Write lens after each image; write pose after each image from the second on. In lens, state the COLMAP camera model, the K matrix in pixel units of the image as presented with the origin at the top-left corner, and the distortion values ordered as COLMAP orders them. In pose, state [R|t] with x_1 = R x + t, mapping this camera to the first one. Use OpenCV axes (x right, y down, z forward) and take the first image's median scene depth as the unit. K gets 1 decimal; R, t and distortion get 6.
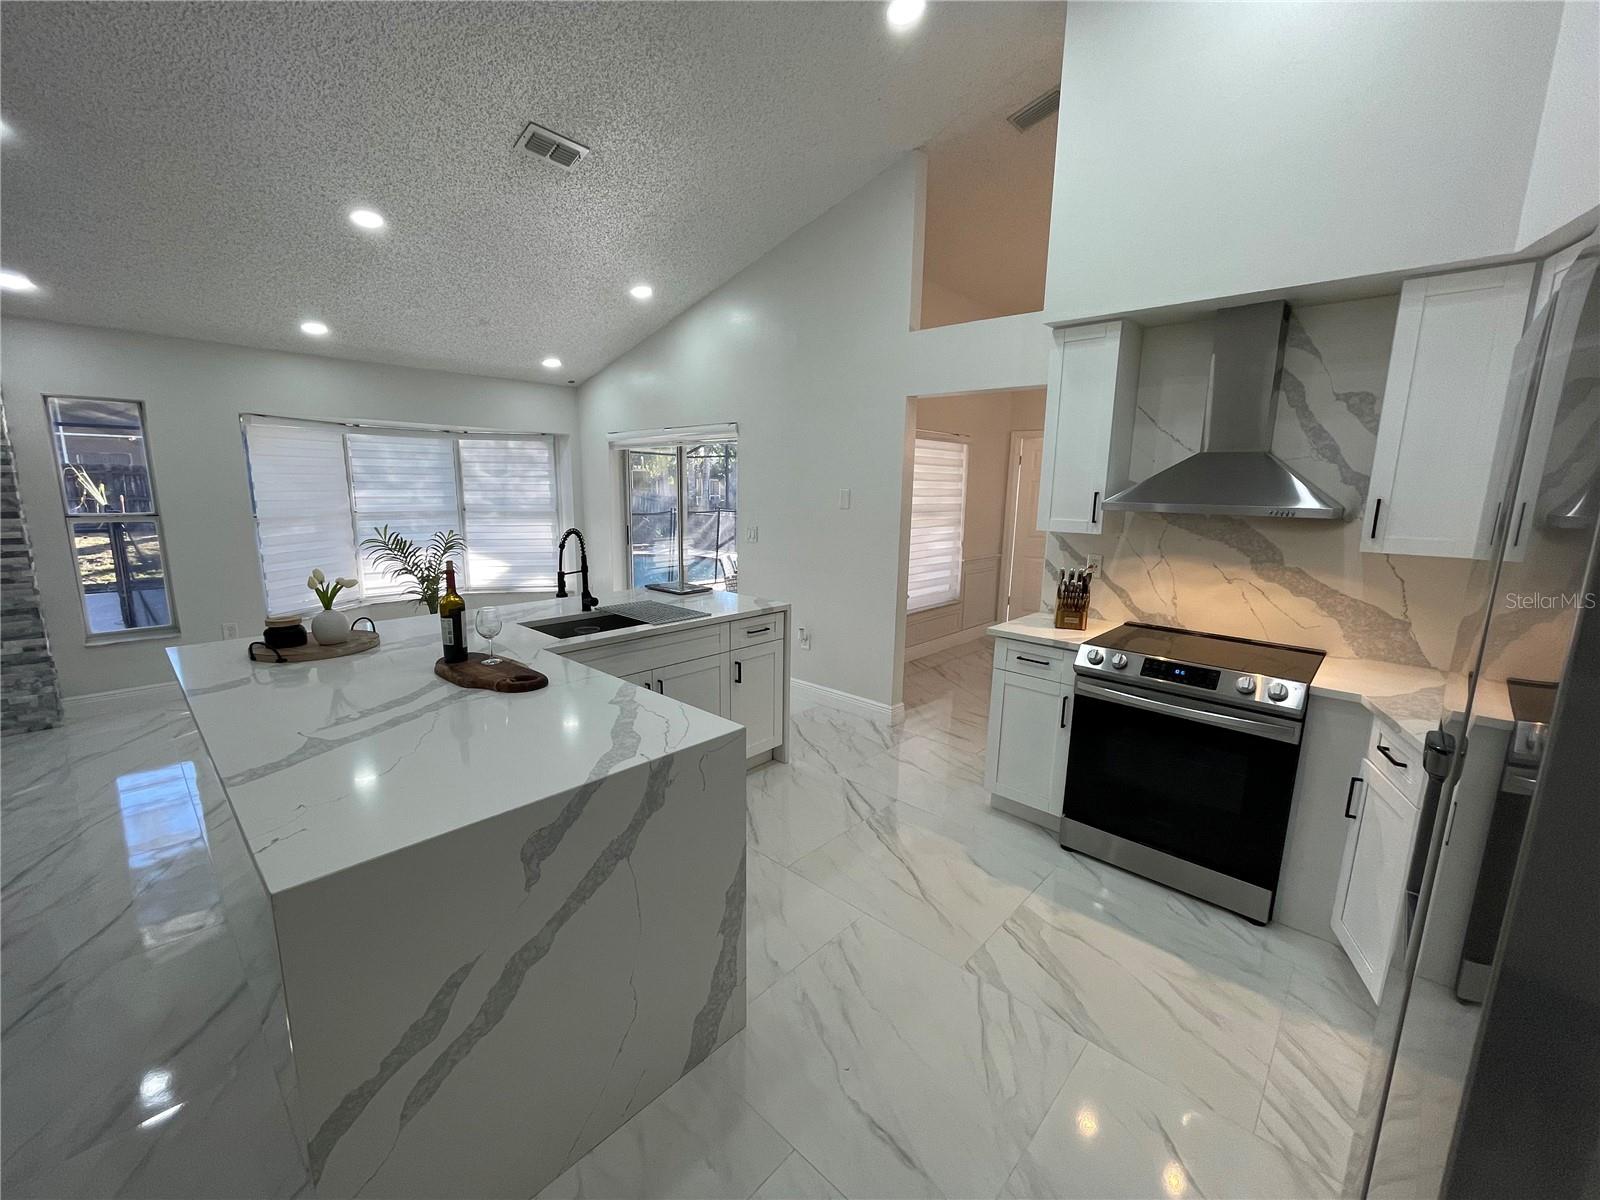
lens RADIAL K [[648.0, 0, 801.7], [0, 648.0, 603.5], [0, 0, 1]] dist [0.000664, -0.000483]
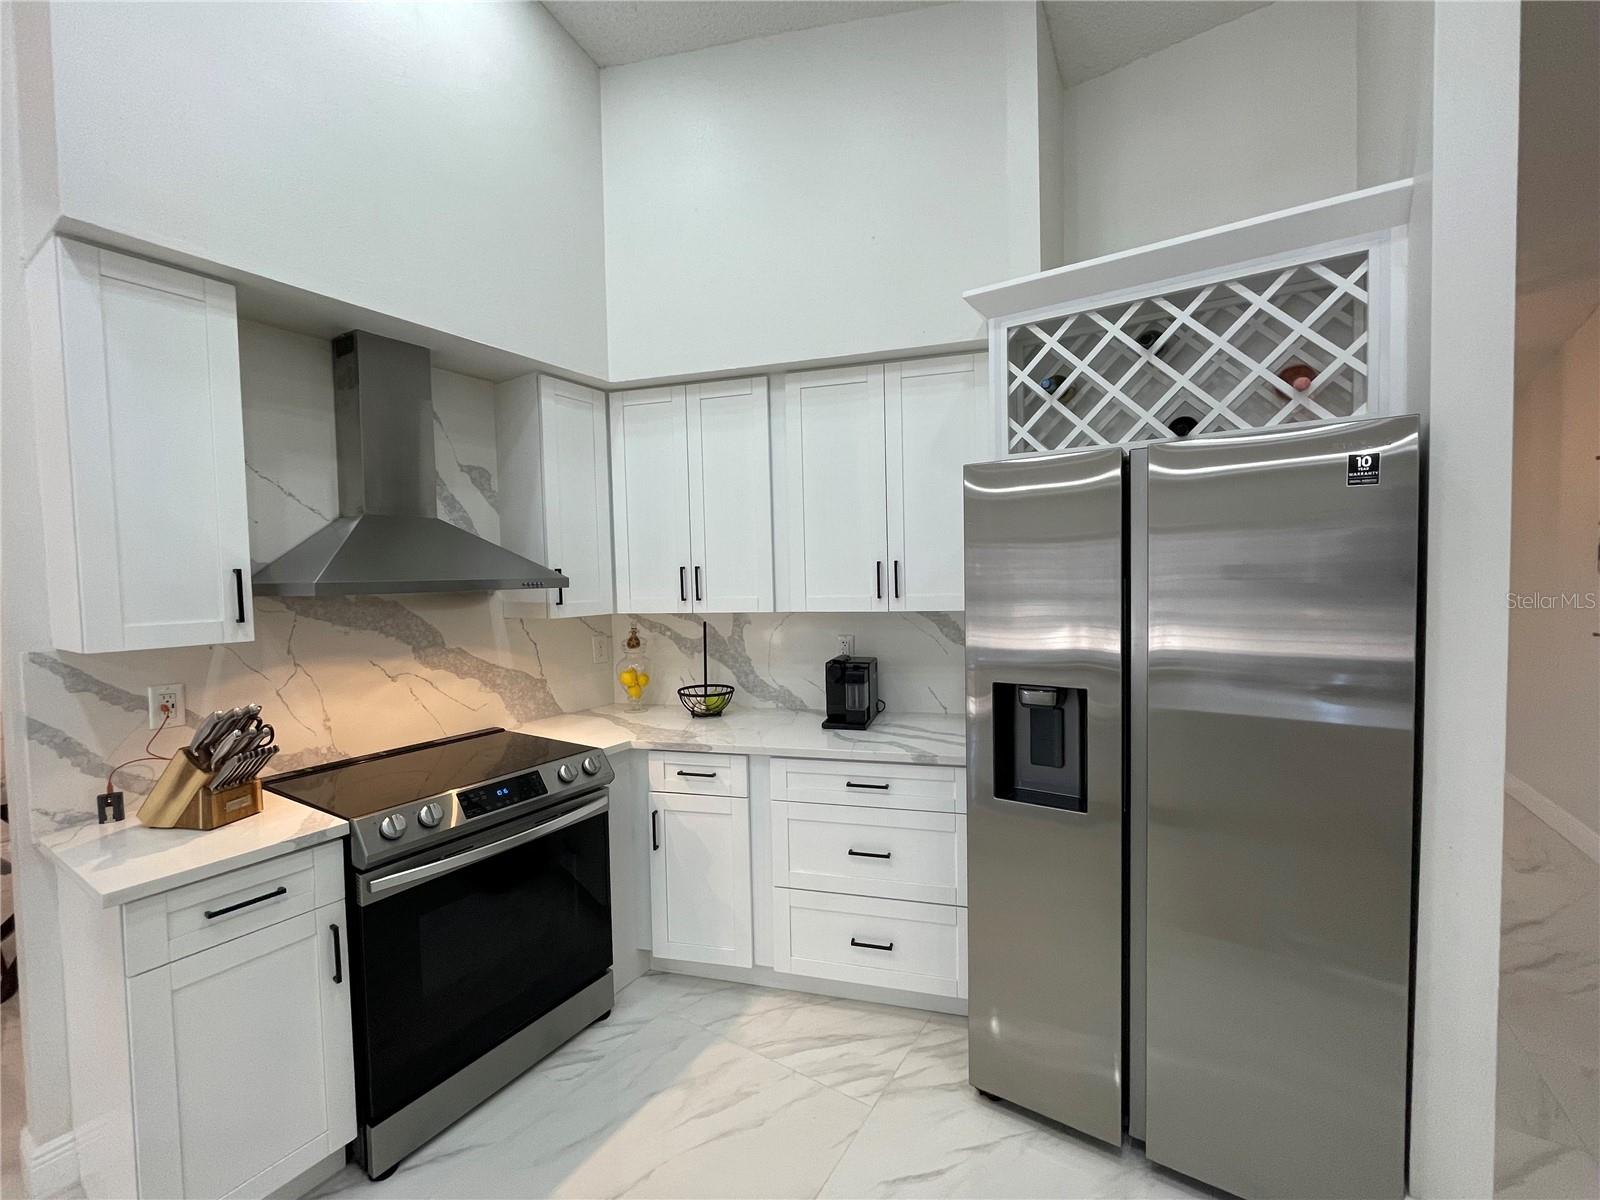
lens RADIAL K [[648.0, 0, 805.7], [0, 648.0, 600.3], [0, 0, 1]] dist [0.000664, -0.000483]
pose [[-0.176247, -0.054821, 0.982818, -0.201225], [0.196334, 0.976428, 0.089673, -0.101690], [-0.964567, 0.208766, -0.161329, 0.635776]]
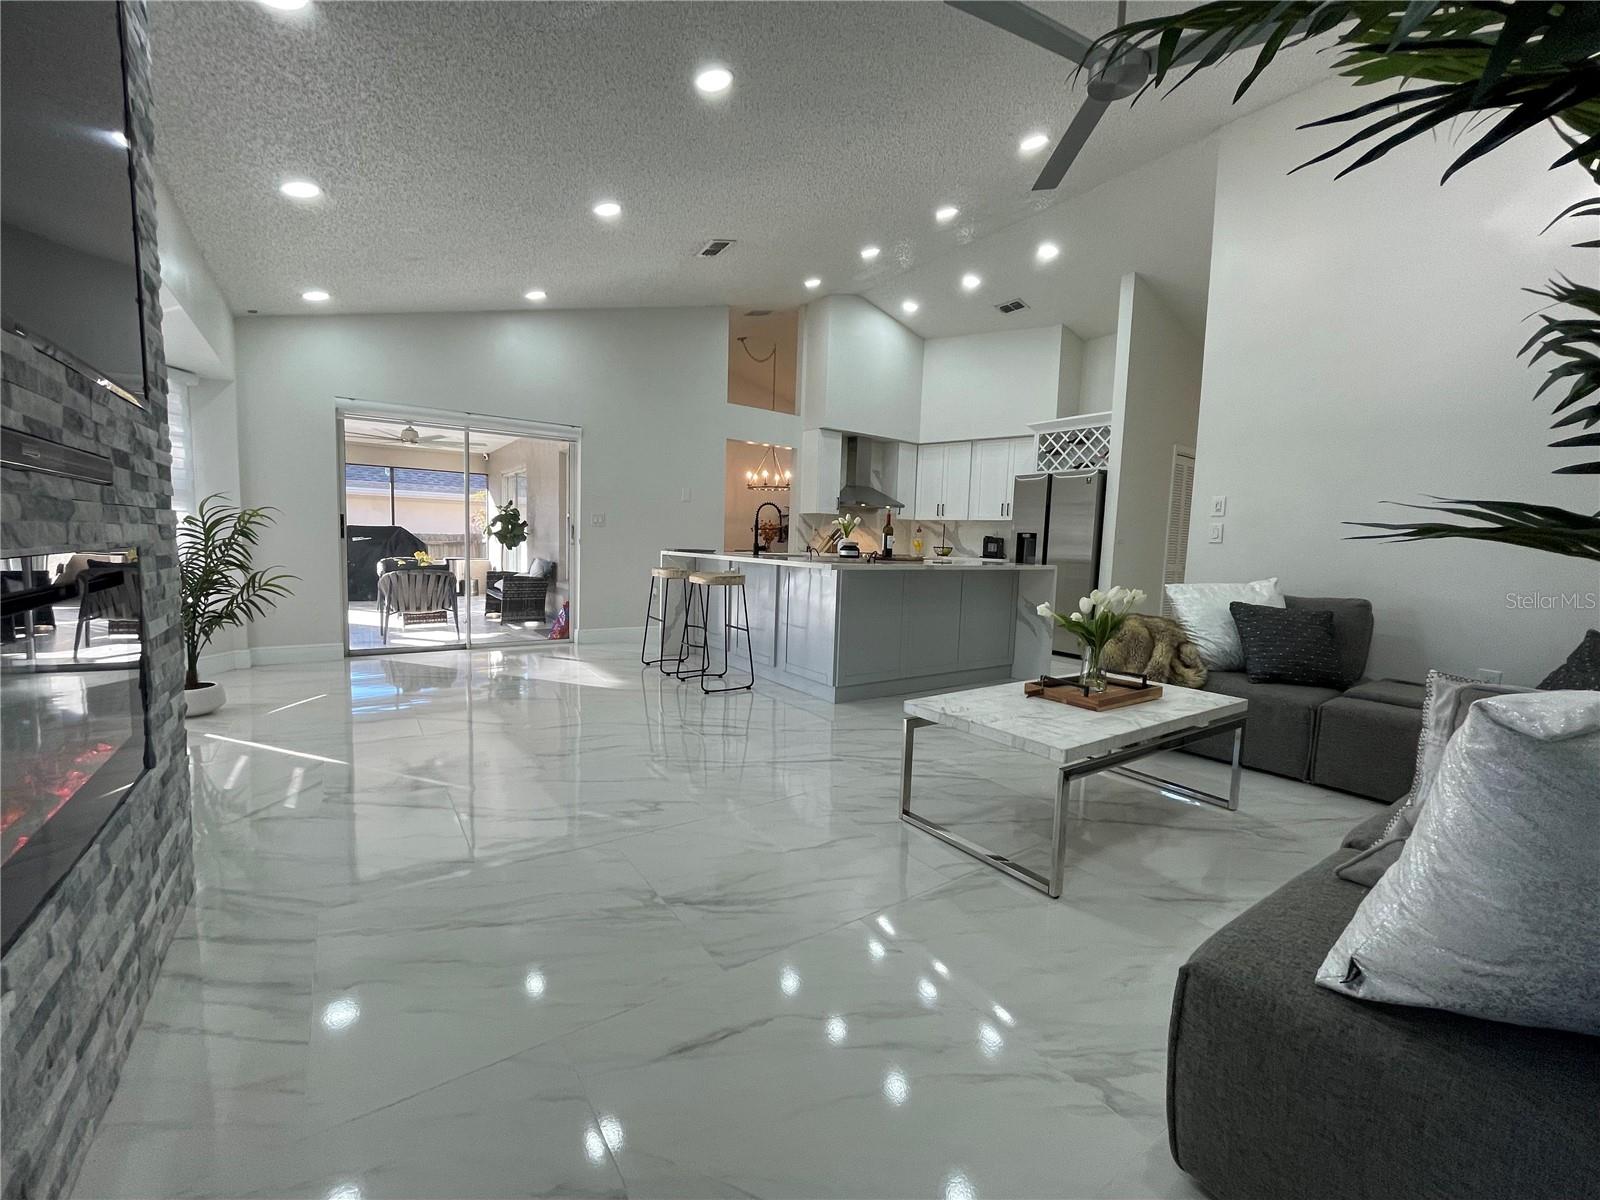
lens RADIAL K [[648.0, 0, 803.4], [0, 648.0, 600.1], [0, 0, 1]] dist [0.000664, -0.000483]
pose [[0.208097, -0.095705, 0.973415, -2.086016], [0.146529, 0.987021, 0.065718, 0.035586], [-0.967070, 0.128958, 0.219419, 0.649204]]
